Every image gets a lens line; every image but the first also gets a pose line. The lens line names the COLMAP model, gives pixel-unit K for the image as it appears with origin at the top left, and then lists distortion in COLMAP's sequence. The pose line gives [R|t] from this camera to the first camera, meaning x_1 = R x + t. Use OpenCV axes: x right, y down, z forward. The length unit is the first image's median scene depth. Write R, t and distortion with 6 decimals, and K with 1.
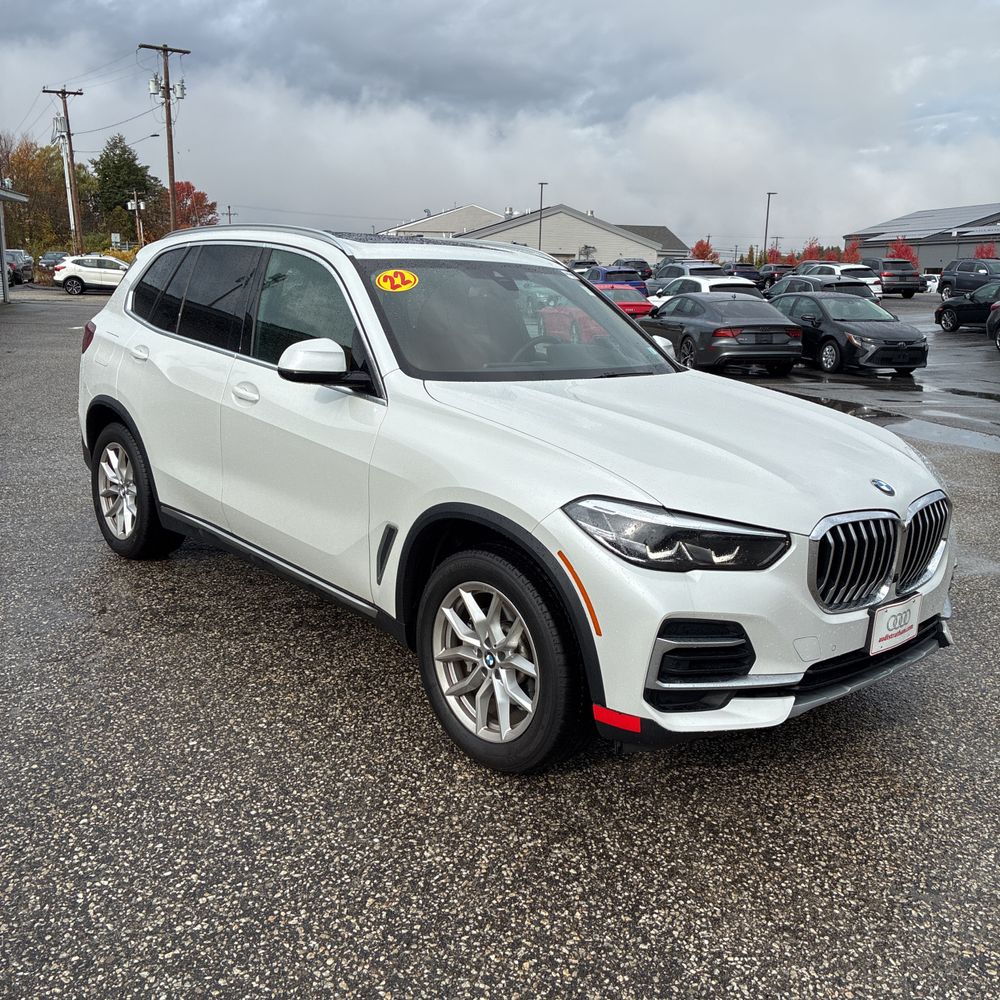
lens RADIAL K [[1002.8, 0, 502.2], [0, 1002.8, 503.4], [0, 0, 1]] dist [0.017065, 0.000000]
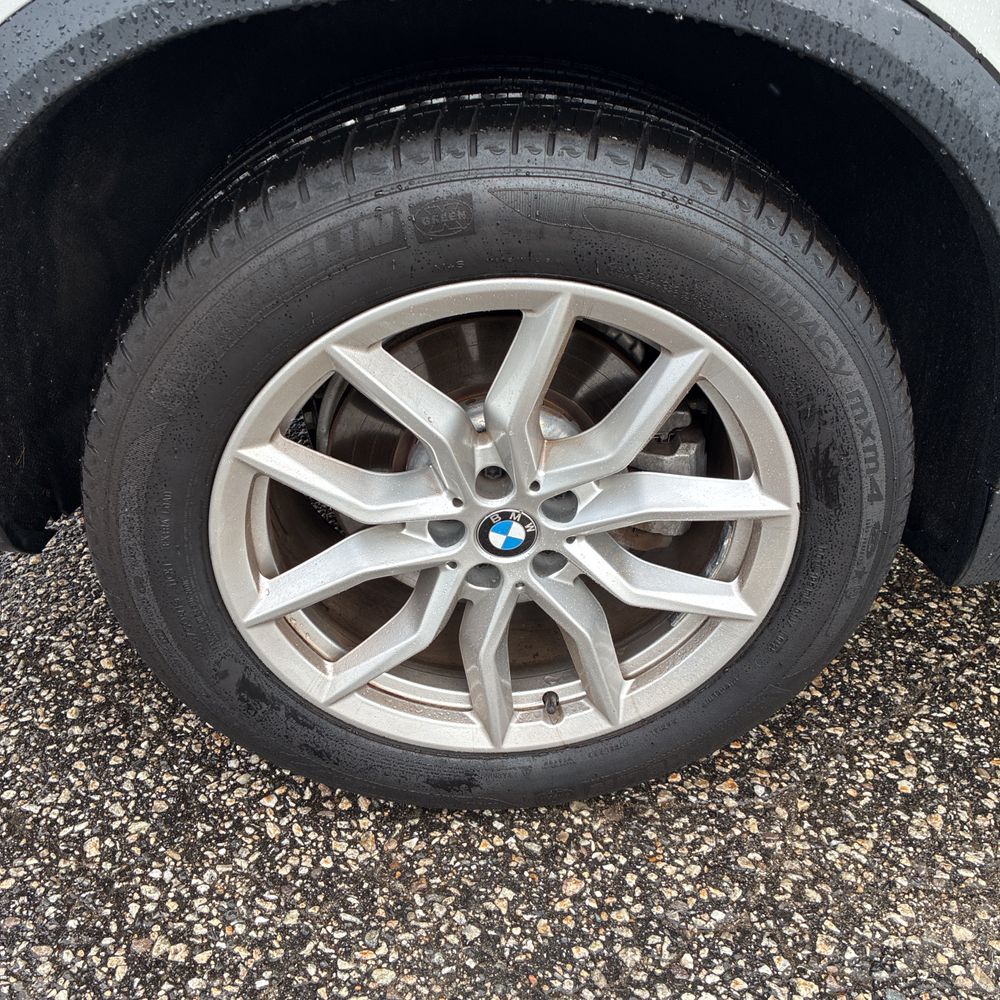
lens RADIAL K [[1002.8, 0, 502.6], [0, 1002.8, 507.2], [0, 0, 1]] dist [0.017065, 0.000000]
pose [[0.603042, -0.505991, 0.616695, -0.164103], [0.199152, 0.844099, 0.497830, 0.006843], [-0.772450, -0.177397, 0.609797, 0.736048]]
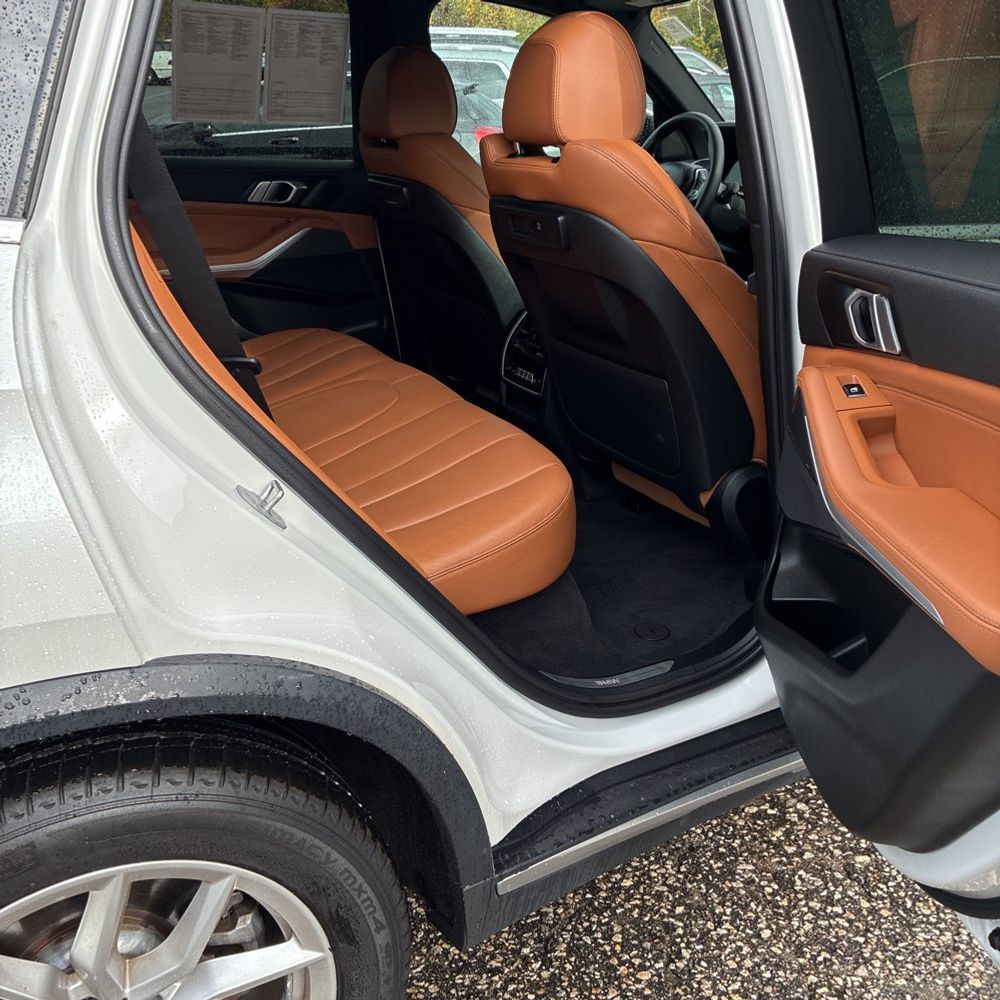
lens RADIAL K [[1002.8, 0, 505.1], [0, 1002.8, 501.2], [0, 0, 1]] dist [0.017065, 0.000000]
pose [[0.211039, -0.398262, 0.892665, -0.197787], [0.225908, 0.908381, 0.351866, -0.098278], [-0.951014, 0.127403, 0.281674, 0.660366]]
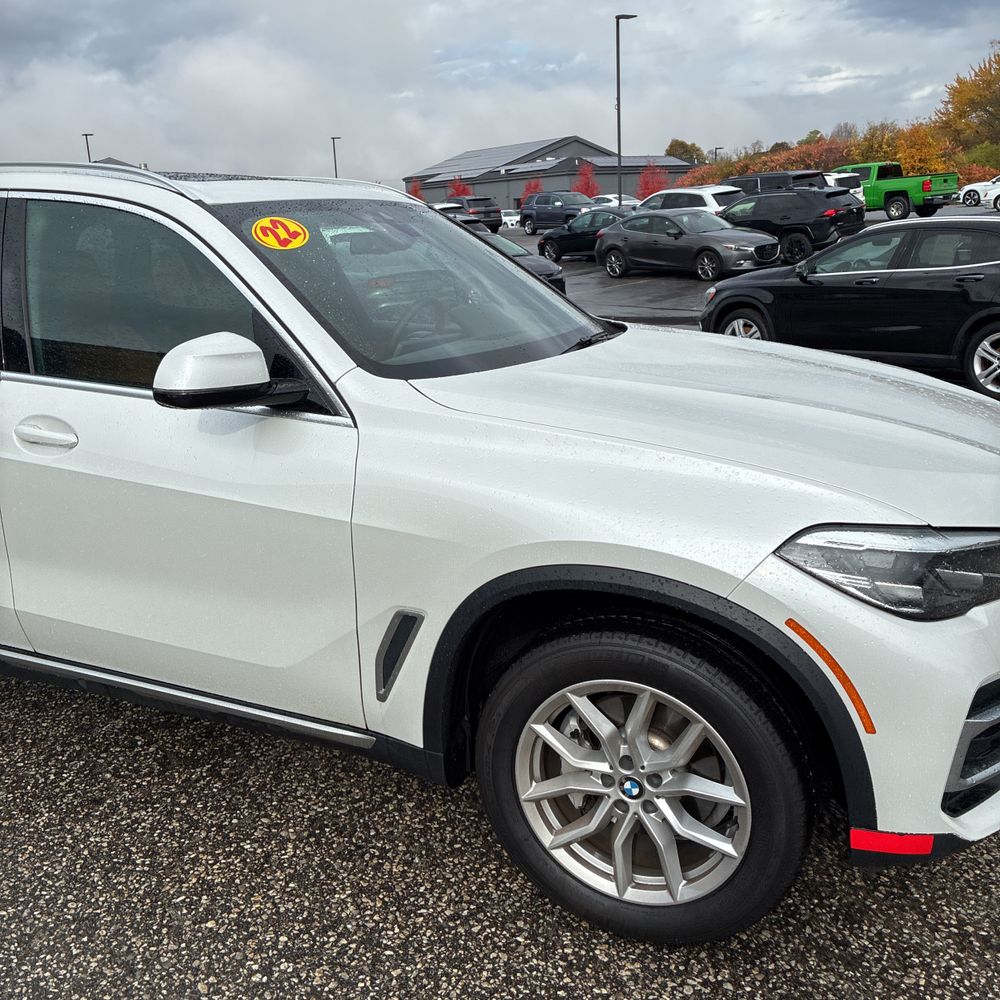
lens RADIAL K [[1002.8, 0, 485.9], [0, 1002.8, 499.0], [0, 0, 1]] dist [0.017065, 0.000000]
pose [[0.915221, -0.167814, 0.366345, -0.277859], [0.152426, 0.985778, 0.070763, -0.084151], [-0.373010, -0.008924, 0.927784, 0.372383]]
